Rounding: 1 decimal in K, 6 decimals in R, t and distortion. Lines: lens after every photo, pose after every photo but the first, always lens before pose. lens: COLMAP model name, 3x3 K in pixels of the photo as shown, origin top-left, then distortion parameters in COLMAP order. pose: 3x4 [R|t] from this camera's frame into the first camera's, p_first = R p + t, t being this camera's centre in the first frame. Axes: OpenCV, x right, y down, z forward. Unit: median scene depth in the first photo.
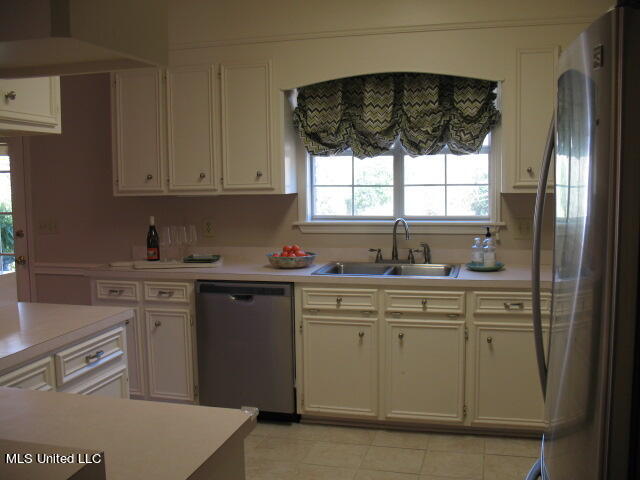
lens RADIAL K [[666.3, 0, 320.0], [0, 666.3, 240.0], [0, 0, 1]] dist [-0.136223, -0.001875]
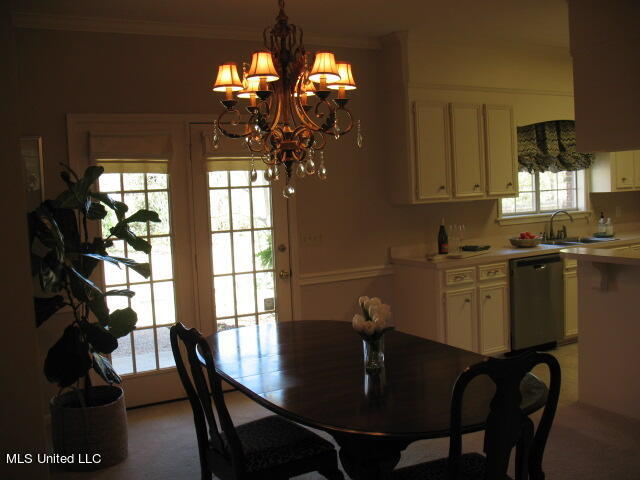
lens RADIAL K [[662.7, 0, 315.0], [0, 662.7, 235.8], [0, 0, 1]] dist [-0.187317, 0.222111]
pose [[0.726760, -0.063274, 0.683971, -1.338167], [0.104670, 0.994321, -0.019233, -0.003985], [-0.678869, 0.085569, 0.729256, 0.266451]]
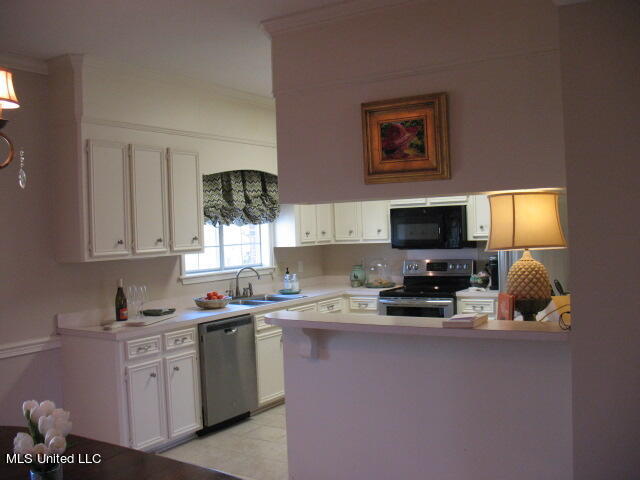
lens RADIAL K [[662.7, 0, 315.0], [0, 662.7, 235.8], [0, 0, 1]] dist [-0.187317, 0.222111]
pose [[0.301426, -0.002371, 0.953487, -1.206524], [0.127687, 0.991090, -0.037901, -0.024986], [-0.944901, 0.133172, 0.299043, 0.396918]]
